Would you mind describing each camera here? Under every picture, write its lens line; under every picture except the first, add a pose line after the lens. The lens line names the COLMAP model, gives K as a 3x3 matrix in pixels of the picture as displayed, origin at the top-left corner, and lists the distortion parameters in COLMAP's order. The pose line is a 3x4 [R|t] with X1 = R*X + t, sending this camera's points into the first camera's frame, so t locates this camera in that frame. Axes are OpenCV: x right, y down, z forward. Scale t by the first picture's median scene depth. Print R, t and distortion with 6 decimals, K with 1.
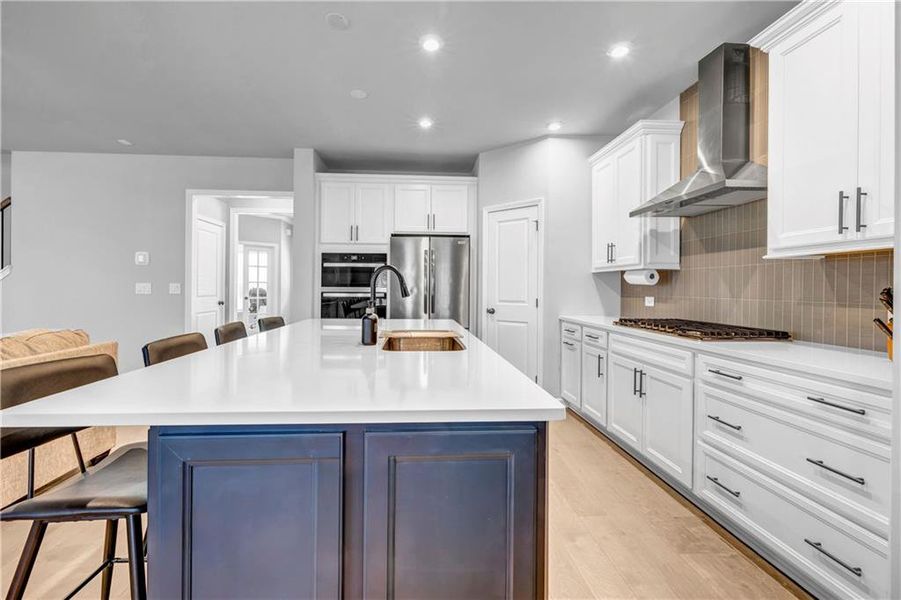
lens RADIAL K [[393.3, 0, 450.5], [0, 393.3, 300.0], [0, 0, 1]] dist [-0.000707, -0.000385]
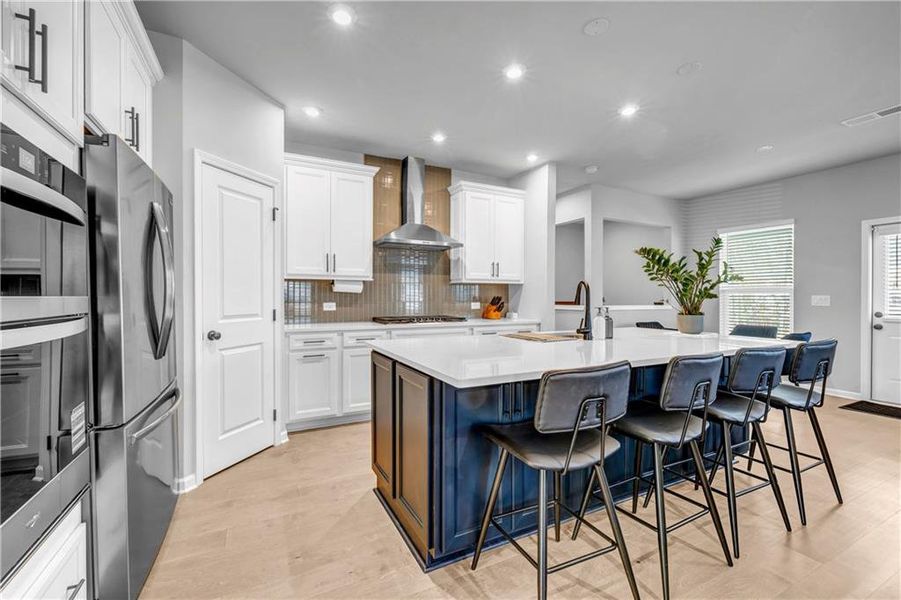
lens RADIAL K [[393.3, 0, 450.5], [0, 393.3, 300.0], [0, 0, 1]] dist [-0.000707, -0.000385]
pose [[-0.396407, -0.019236, 0.917873, -0.561560], [0.021340, 0.999317, 0.030159, -0.034106], [-0.917827, 0.031542, -0.395726, 0.894350]]
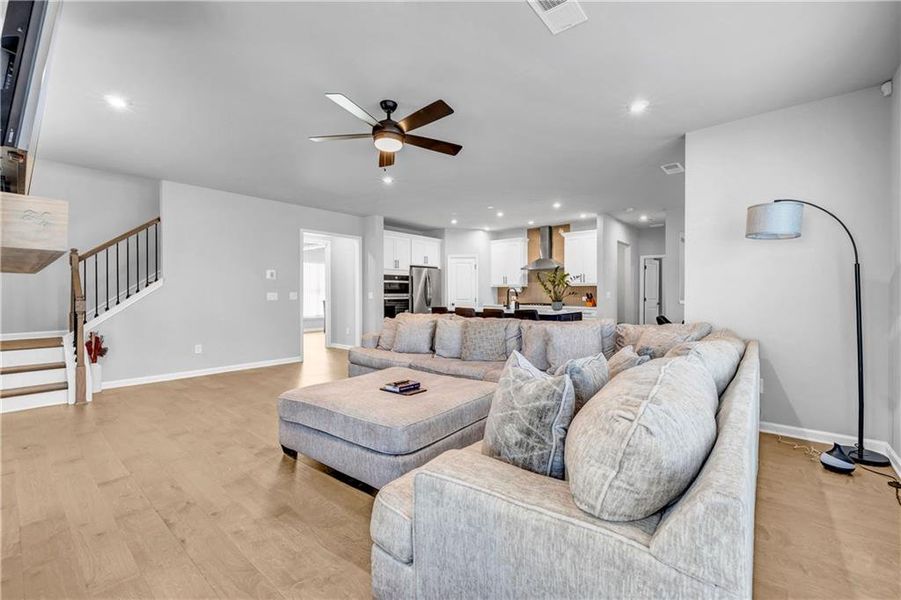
lens RADIAL K [[393.3, 0, 450.5], [0, 393.3, 300.0], [0, 0, 1]] dist [-0.000707, -0.000385]
pose [[0.653925, -0.019981, 0.756295, -1.484940], [0.033007, 0.999453, -0.002135, 0.006986], [-0.755839, 0.026359, 0.654227, -0.373102]]
